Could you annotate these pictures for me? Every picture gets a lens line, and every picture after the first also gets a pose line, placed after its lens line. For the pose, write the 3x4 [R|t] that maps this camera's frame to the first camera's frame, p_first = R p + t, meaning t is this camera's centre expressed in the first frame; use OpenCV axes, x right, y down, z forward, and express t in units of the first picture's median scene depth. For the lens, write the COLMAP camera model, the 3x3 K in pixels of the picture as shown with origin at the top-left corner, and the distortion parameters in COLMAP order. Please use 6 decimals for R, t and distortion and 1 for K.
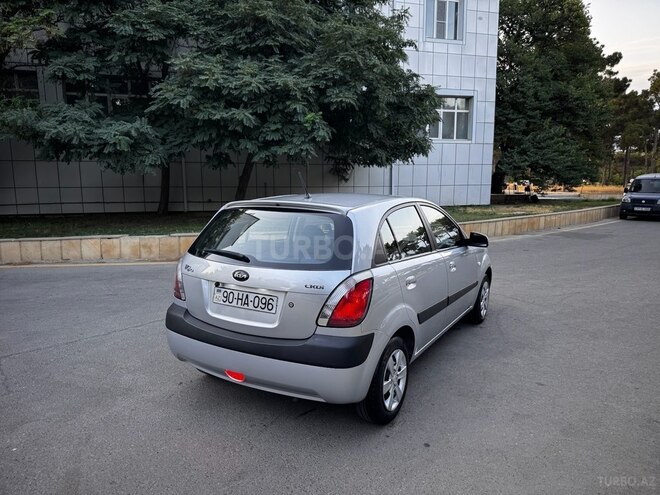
lens RADIAL K [[468.7, 0, 334.0], [0, 468.7, 254.5], [0, 0, 1]] dist [0.045420, -0.063120]
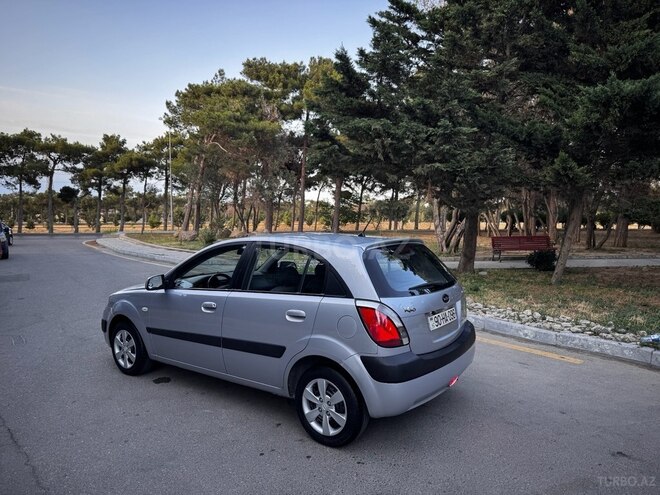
lens RADIAL K [[468.7, 0, 332.7], [0, 468.7, 244.3], [0, 0, 1]] dist [0.045420, -0.063120]
pose [[0.097843, -0.057289, 0.993552, -0.480023], [0.159512, 0.986337, 0.041164, -0.064806], [-0.982335, 0.154455, 0.105645, 0.373636]]
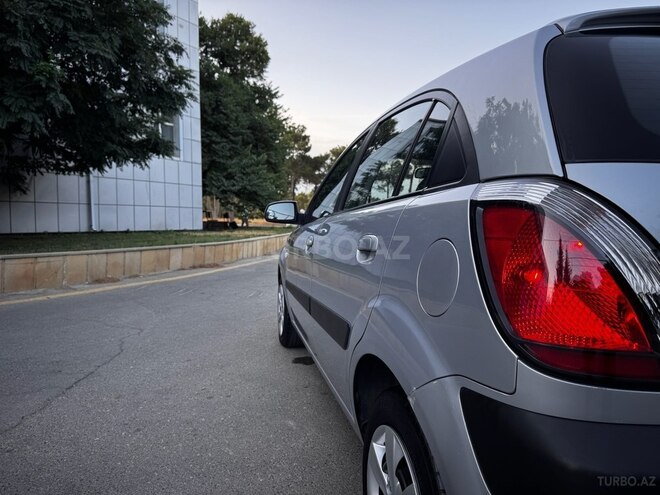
lens RADIAL K [[468.7, 0, 332.3], [0, 468.7, 254.2], [0, 0, 1]] dist [0.045420, -0.063120]
pose [[0.738704, -0.033774, 0.673183, -0.208972], [0.087382, 0.995114, -0.045962, 0.012265], [-0.668342, 0.092776, 0.738046, 0.335888]]
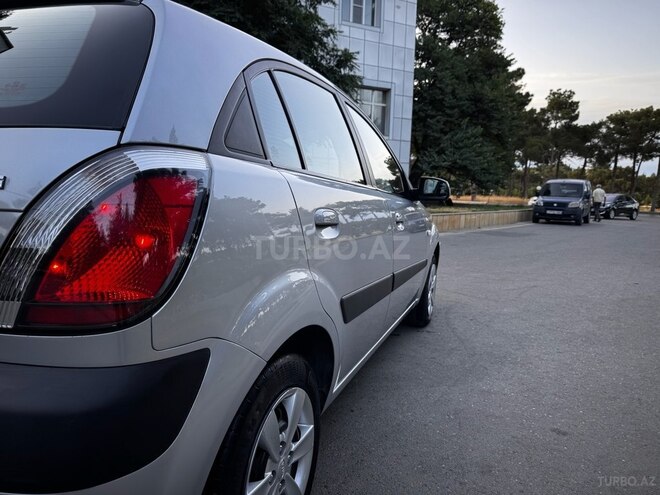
lens RADIAL K [[468.7, 0, 336.3], [0, 468.7, 250.4], [0, 0, 1]] dist [0.045420, -0.063120]
pose [[0.982927, 0.008970, 0.183775, 0.035042], [-0.003140, 0.999483, -0.031990, 0.035540], [-0.183967, 0.030867, 0.982448, 0.213596]]
